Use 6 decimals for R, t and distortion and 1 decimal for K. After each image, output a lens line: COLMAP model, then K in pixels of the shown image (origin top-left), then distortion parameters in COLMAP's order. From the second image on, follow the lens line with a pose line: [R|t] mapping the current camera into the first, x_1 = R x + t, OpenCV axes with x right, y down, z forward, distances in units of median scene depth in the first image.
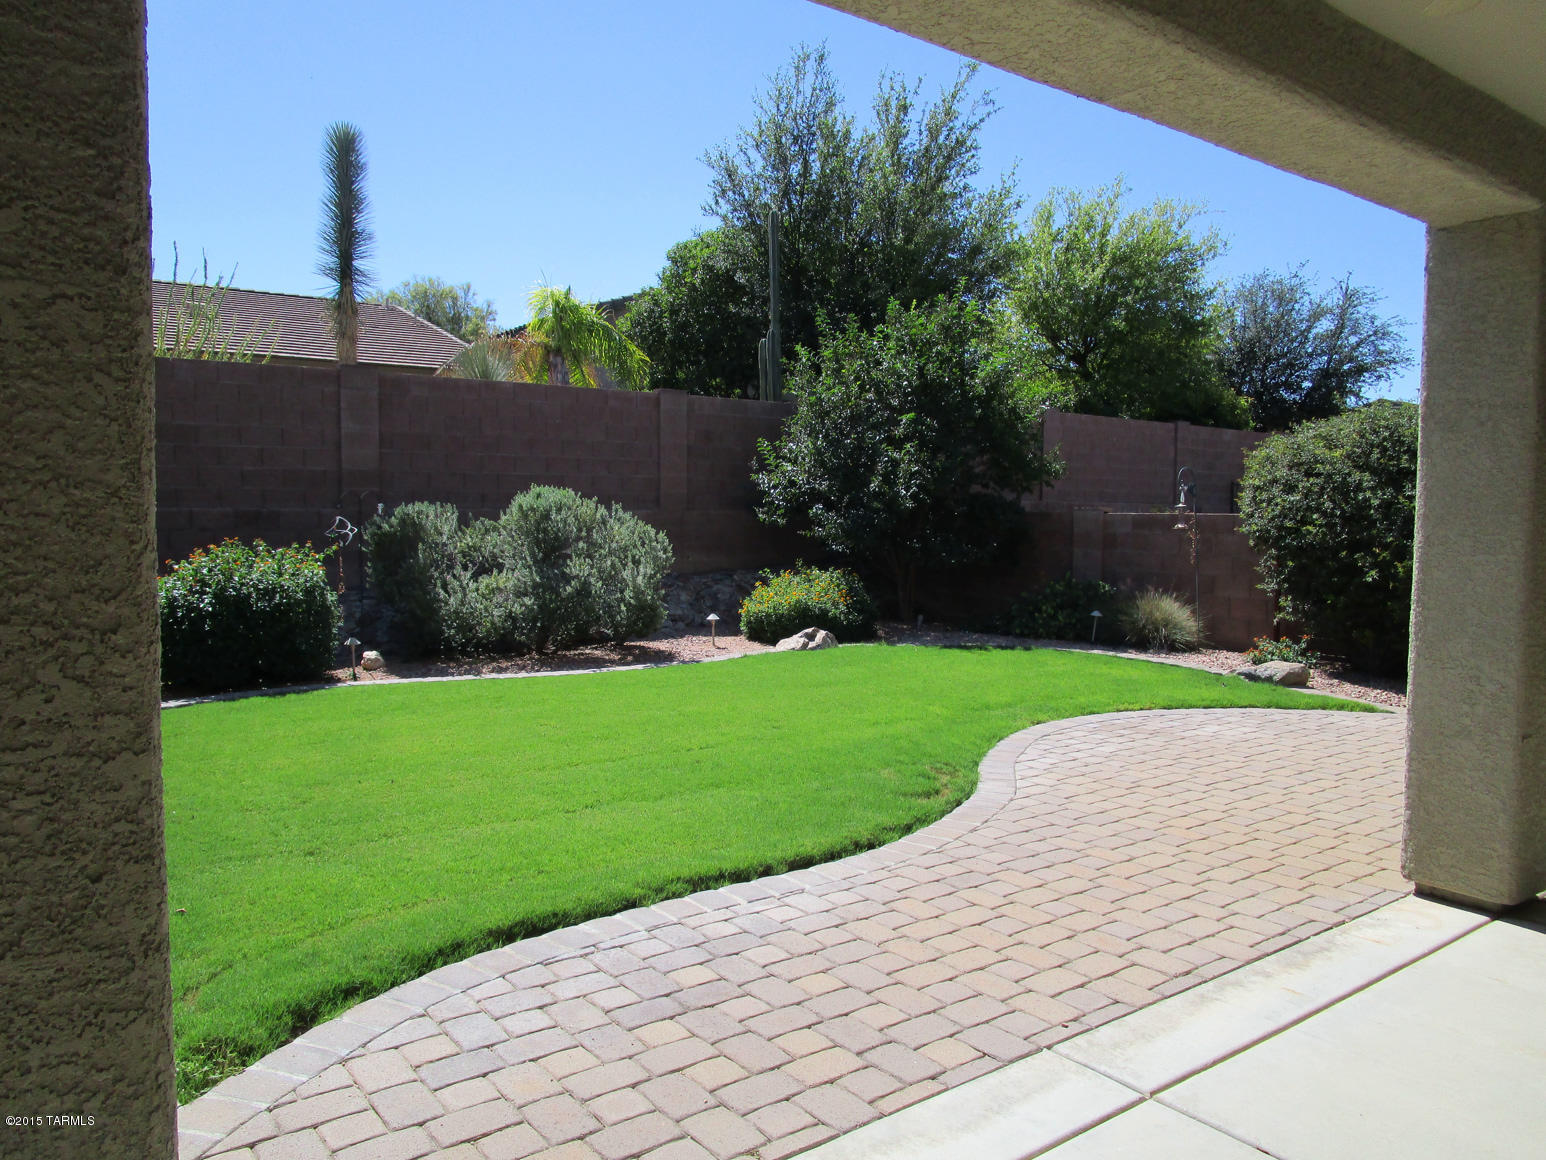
lens RADIAL K [[1106.6, 0, 765.9], [0, 1106.6, 580.3], [0, 0, 1]] dist [-0.026306, 0.008532]
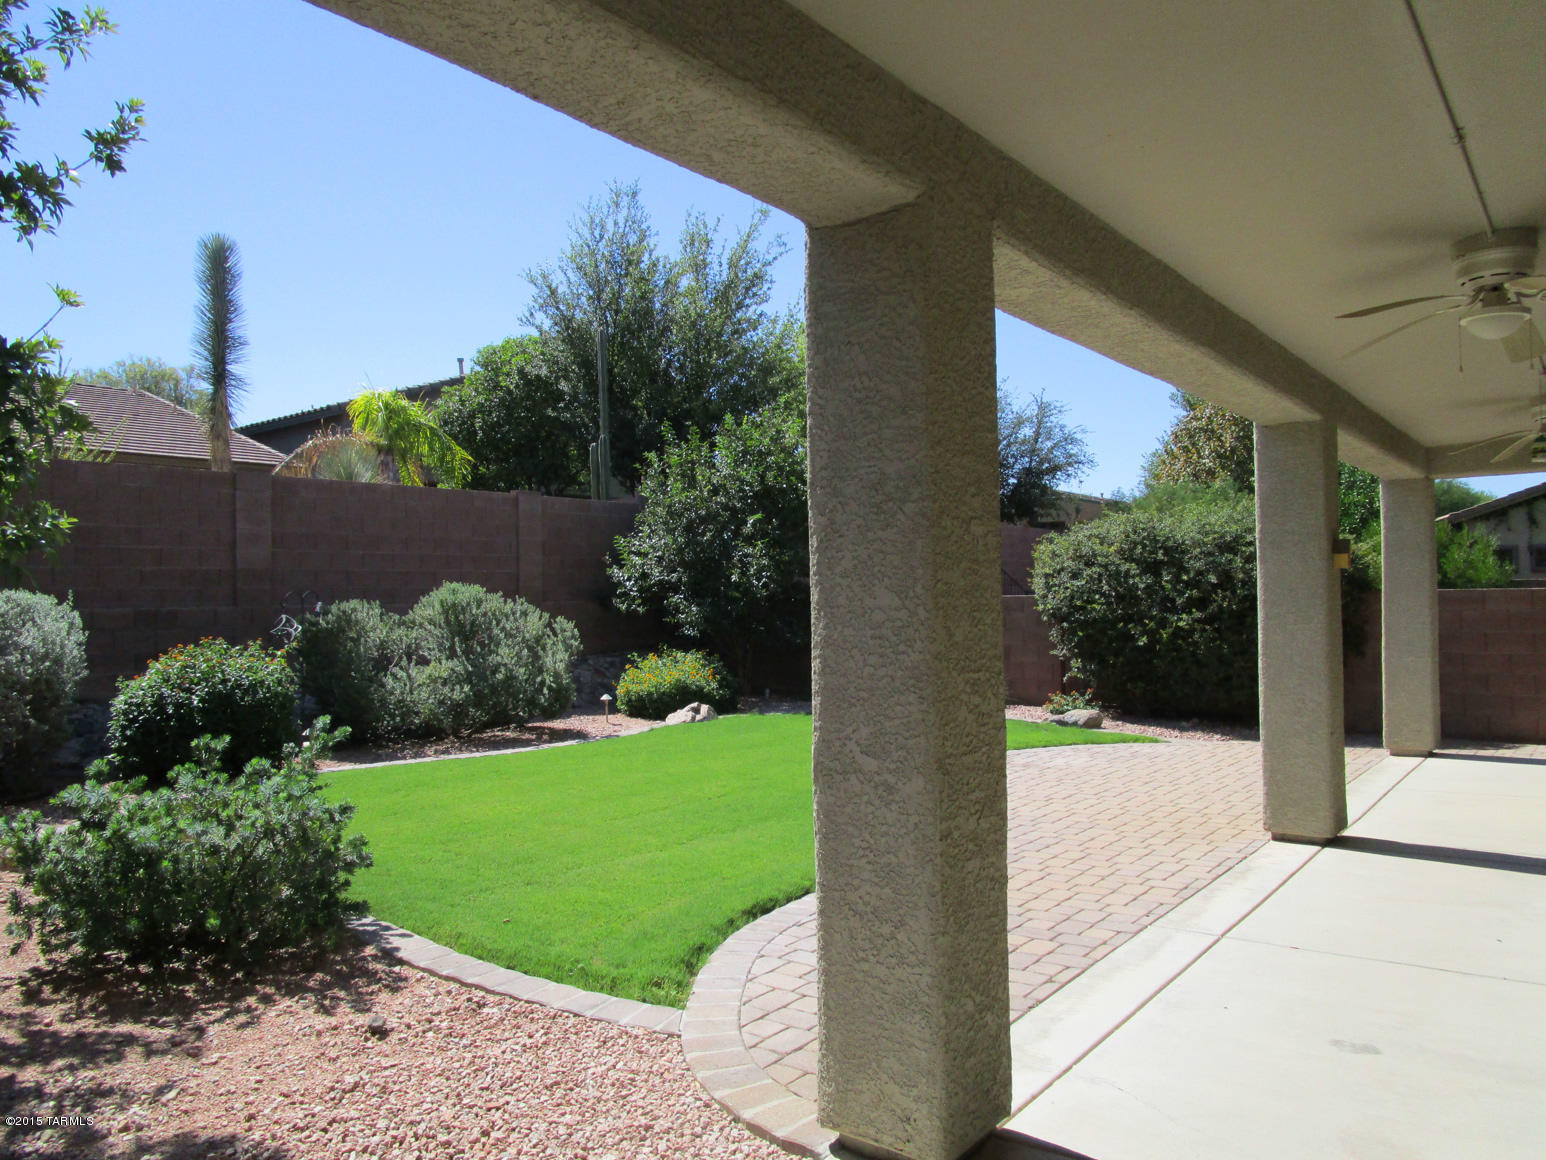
lens RADIAL K [[1106.6, 0, 774.6], [0, 1106.6, 579.2], [0, 0, 1]] dist [-0.026306, 0.008532]
pose [[0.960765, -0.015044, 0.276954, -0.187055], [0.035840, 0.996890, -0.070181, -0.000788], [-0.275037, 0.077353, 0.958317, -0.122584]]
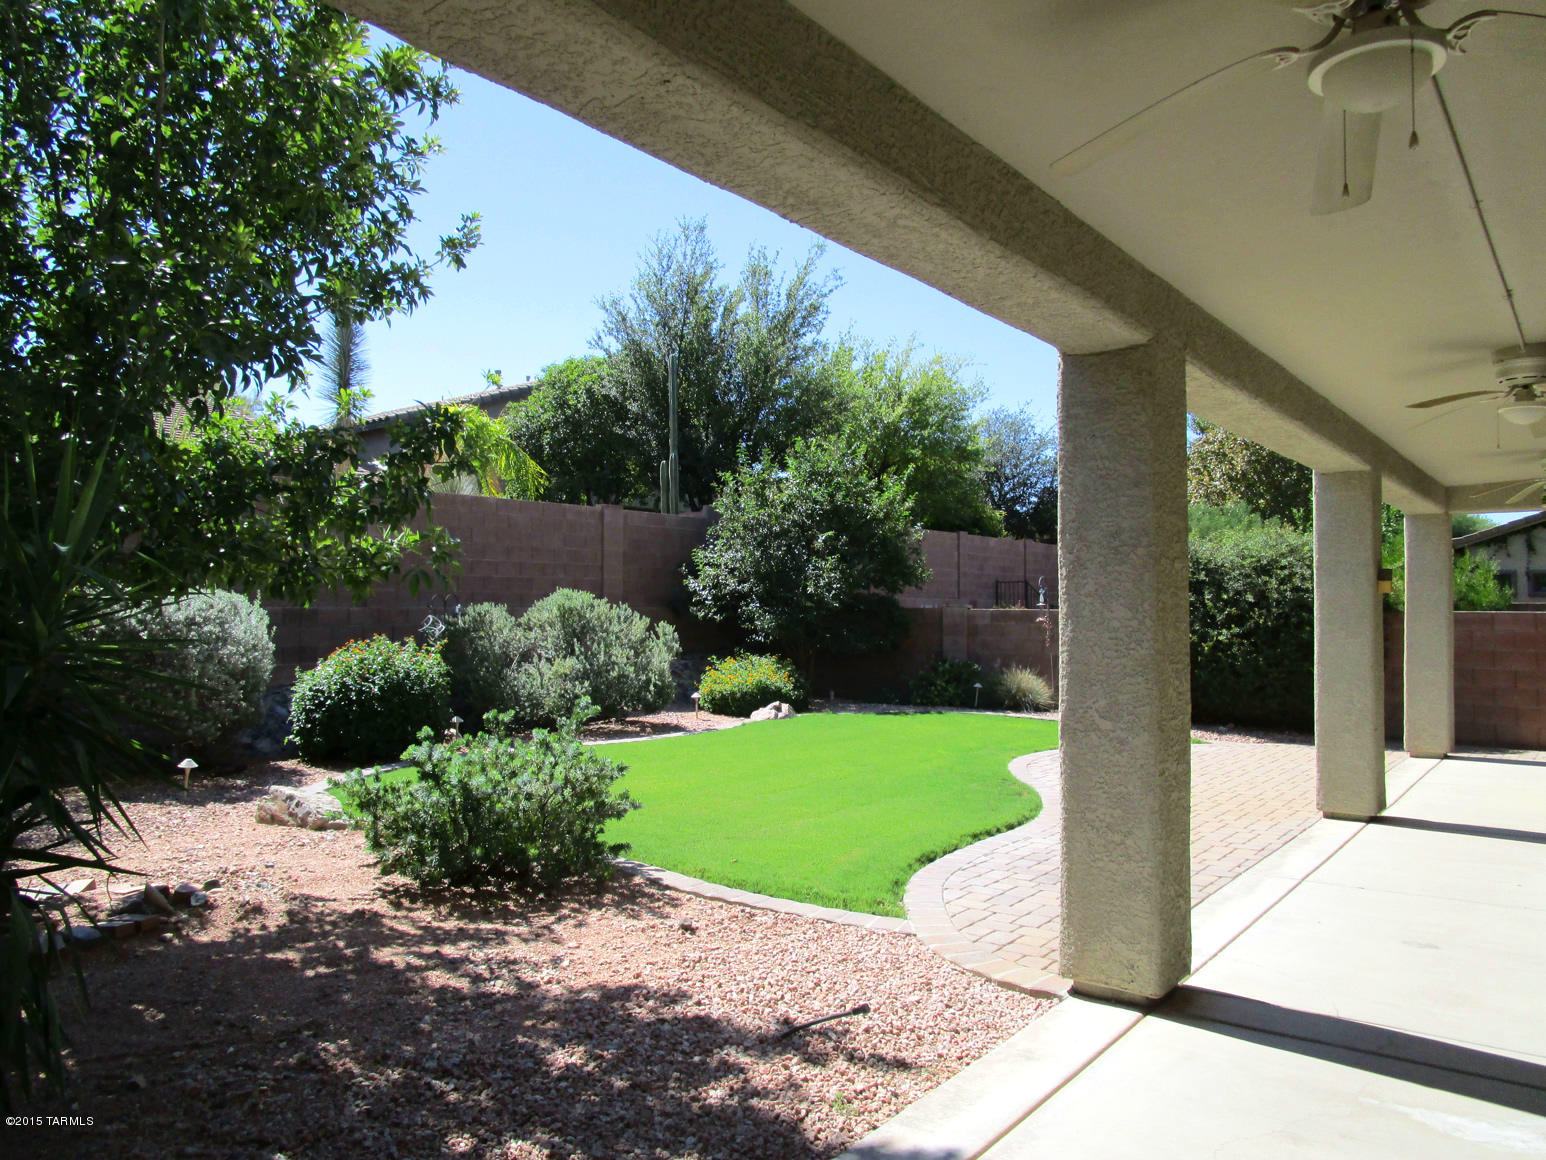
lens RADIAL K [[1106.6, 0, 773.2], [0, 1106.6, 579.0], [0, 0, 1]] dist [-0.026306, 0.008532]
pose [[0.959958, 0.005451, 0.280091, -0.303199], [0.017288, 0.996752, -0.078649, 0.002796], [-0.279610, 0.080342, 0.956746, -0.206170]]
